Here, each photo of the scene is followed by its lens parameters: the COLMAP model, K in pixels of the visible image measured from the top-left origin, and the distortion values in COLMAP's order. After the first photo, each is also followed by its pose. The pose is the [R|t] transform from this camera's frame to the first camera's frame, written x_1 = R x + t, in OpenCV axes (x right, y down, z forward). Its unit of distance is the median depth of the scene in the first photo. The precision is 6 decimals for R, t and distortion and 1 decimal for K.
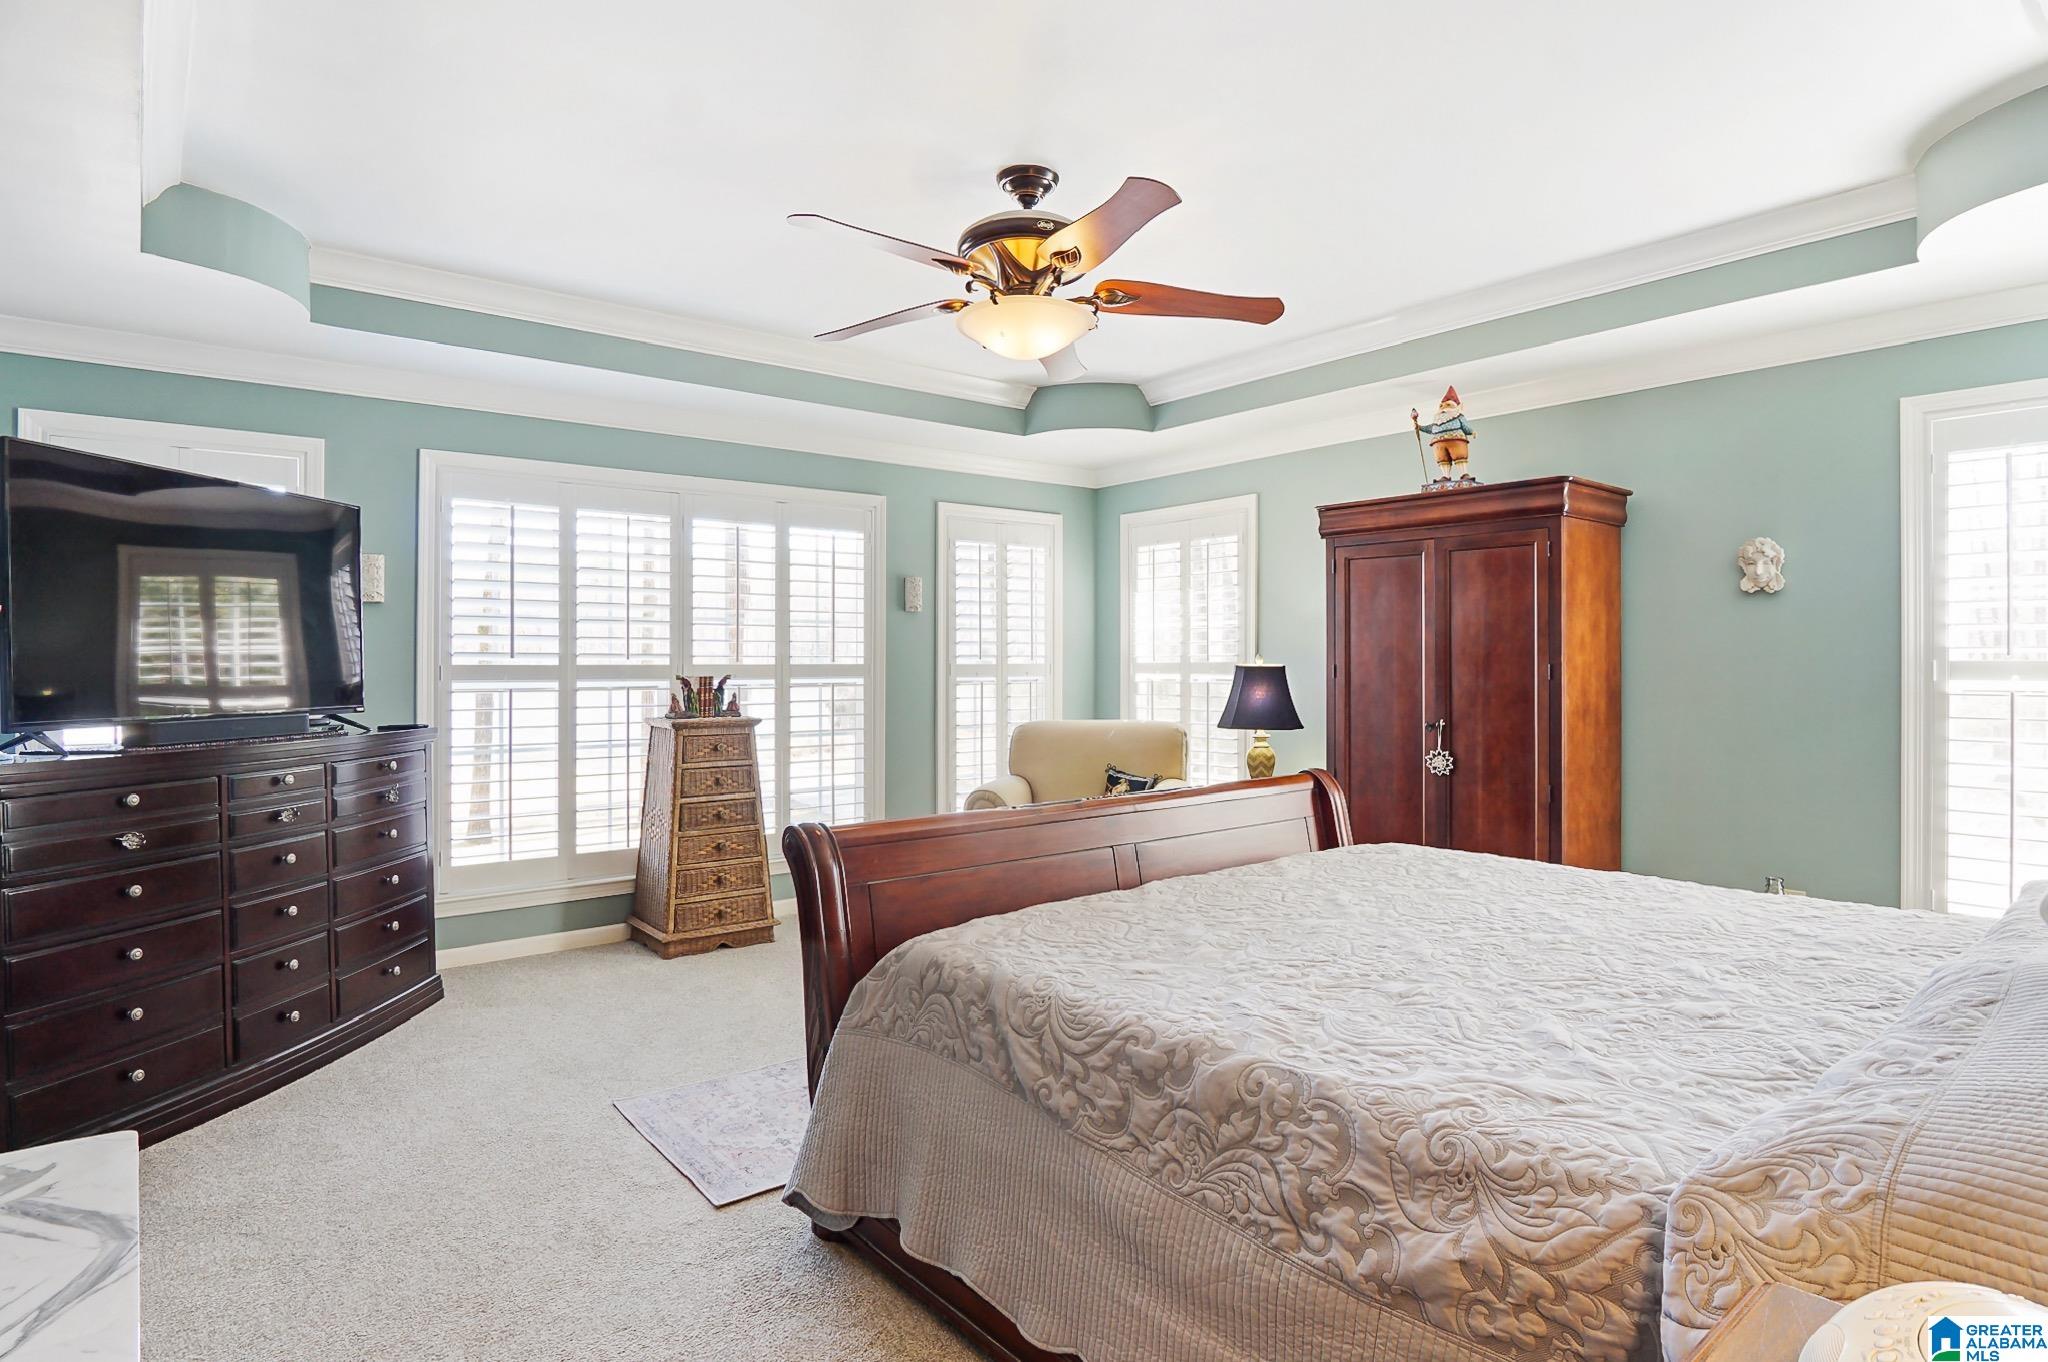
lens RADIAL K [[1118.2, 0, 1031.9], [0, 1118.2, 643.2], [0, 0, 1]] dist [-0.029445, 0.002501]
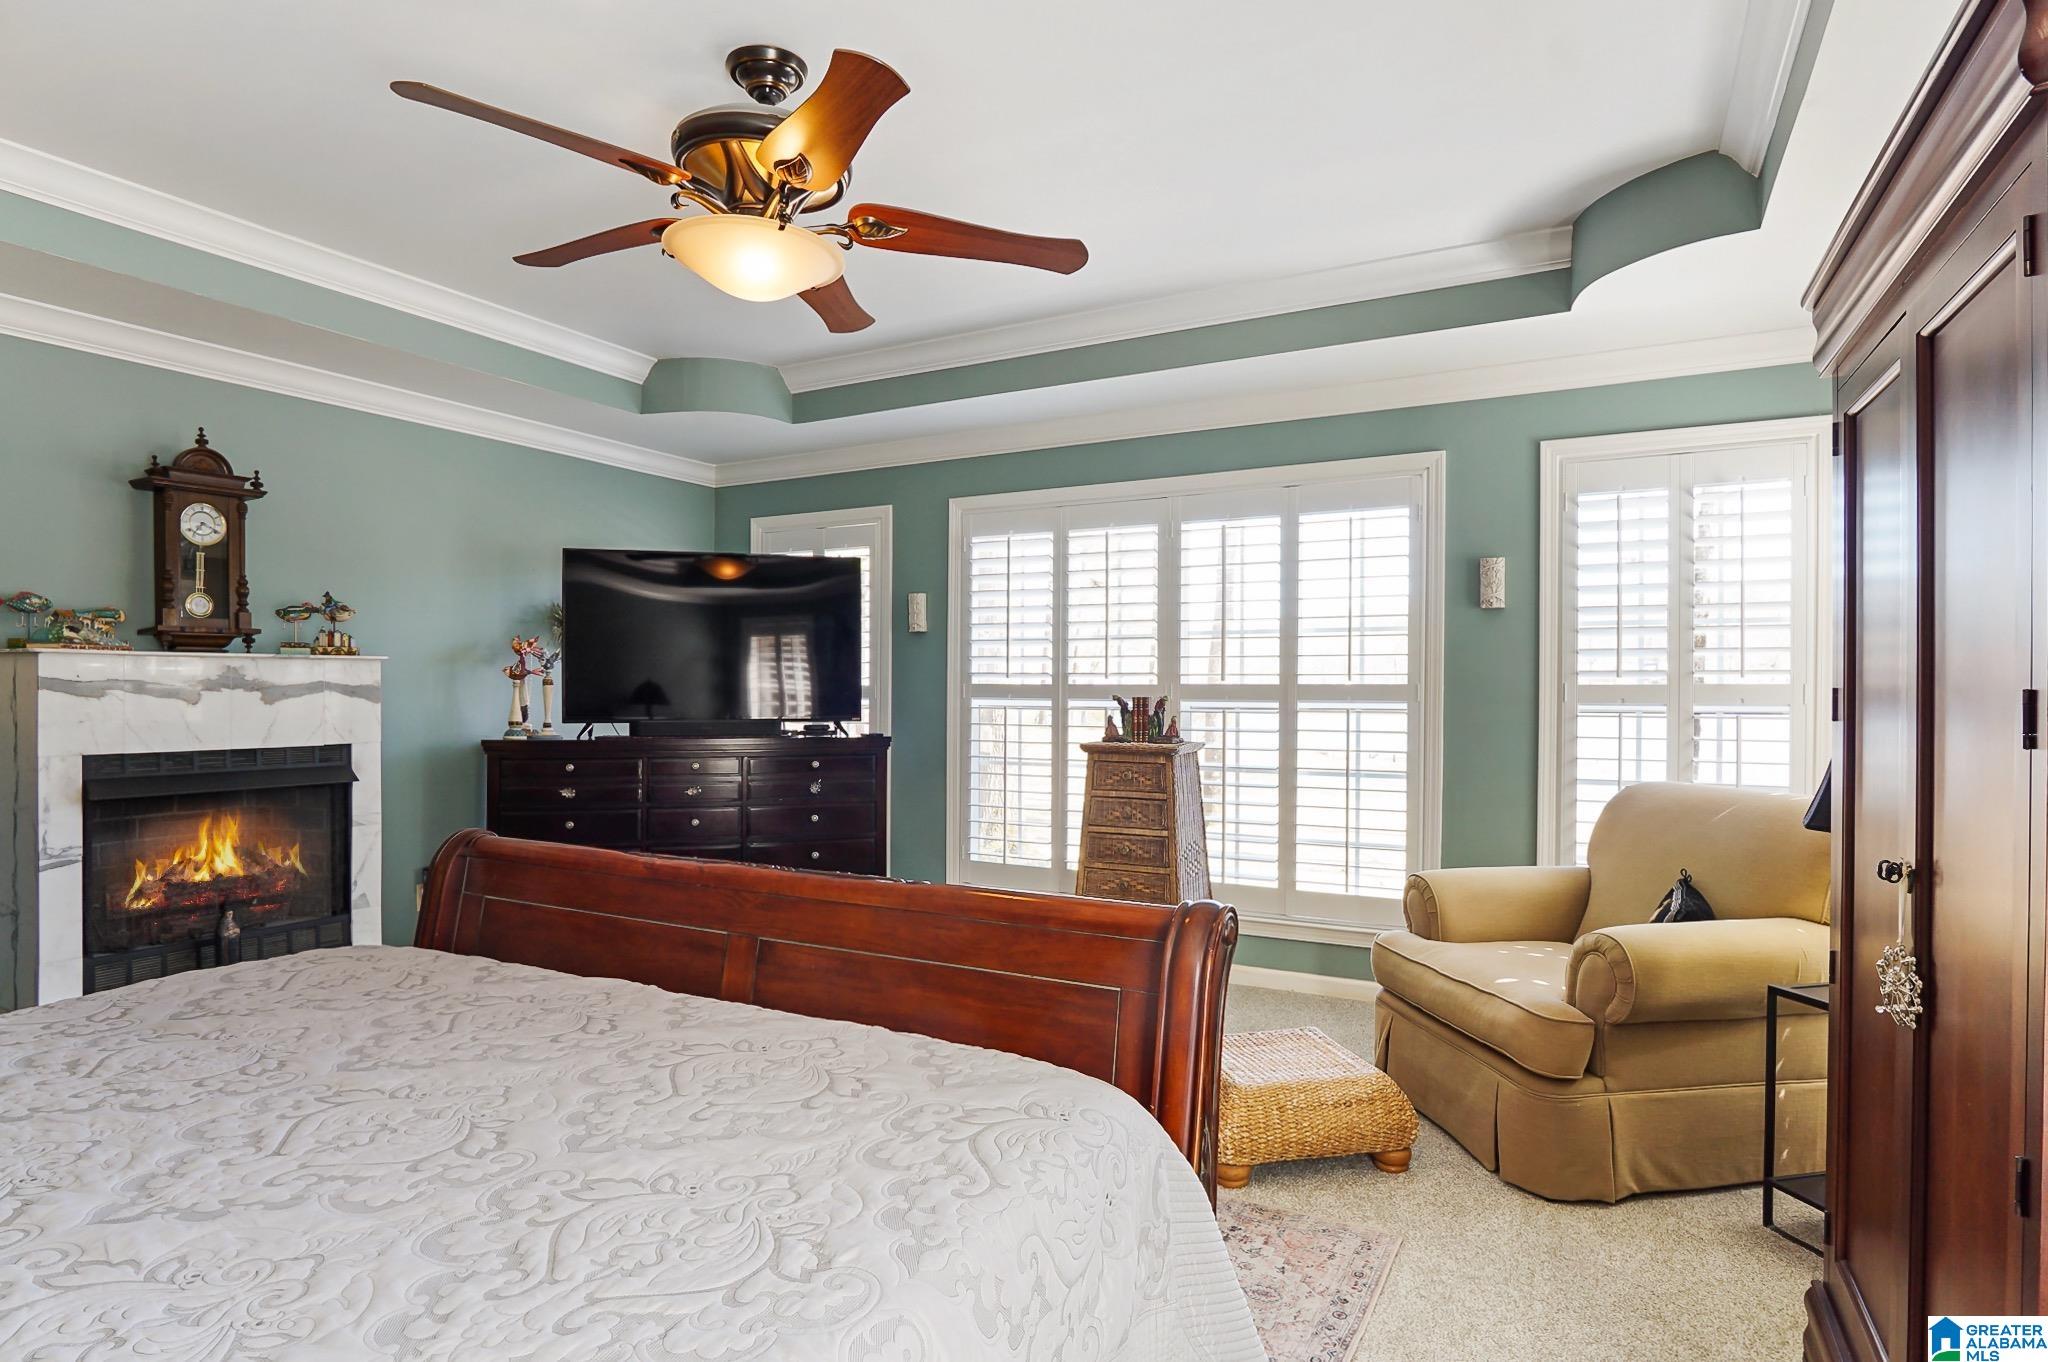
lens RADIAL K [[1098.6, 0, 1018.4], [0, 1098.6, 687.4], [0, 0, 1]] dist [-0.033259, 0.010052]
pose [[0.374341, 0.003003, -0.927286, 0.446619], [0.014553, 0.999853, 0.009113, 0.010931], [0.927177, -0.016906, 0.374242, 0.511363]]
